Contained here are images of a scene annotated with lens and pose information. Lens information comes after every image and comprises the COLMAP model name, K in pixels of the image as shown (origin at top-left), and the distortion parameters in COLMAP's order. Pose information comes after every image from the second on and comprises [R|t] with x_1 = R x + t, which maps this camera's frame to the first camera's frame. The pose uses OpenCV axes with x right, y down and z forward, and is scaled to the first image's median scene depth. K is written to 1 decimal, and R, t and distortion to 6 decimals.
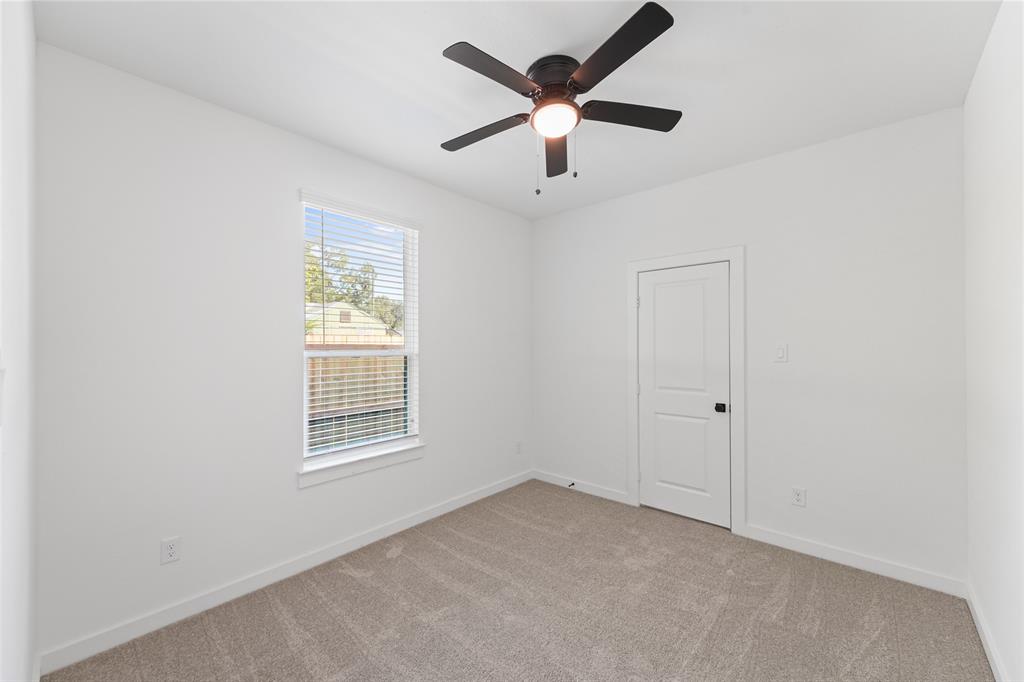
lens RADIAL K [[403.4, 0, 506.3], [0, 403.4, 344.0], [0, 0, 1]] dist [0.006039, 0.000003]
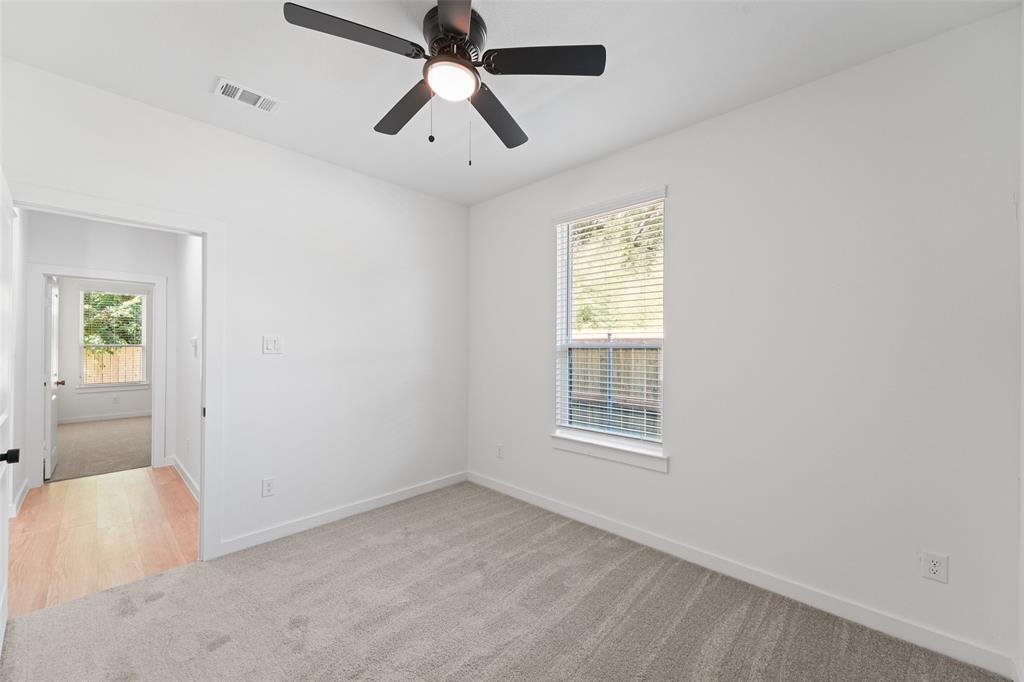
lens RADIAL K [[403.4, 0, 506.3], [0, 403.4, 344.0], [0, 0, 1]] dist [0.006039, 0.000003]
pose [[-0.048486, 0.002370, -0.998821, 0.816980], [0.015555, 0.999878, 0.001617, 0.016040], [0.998703, -0.015458, -0.048517, 0.933023]]
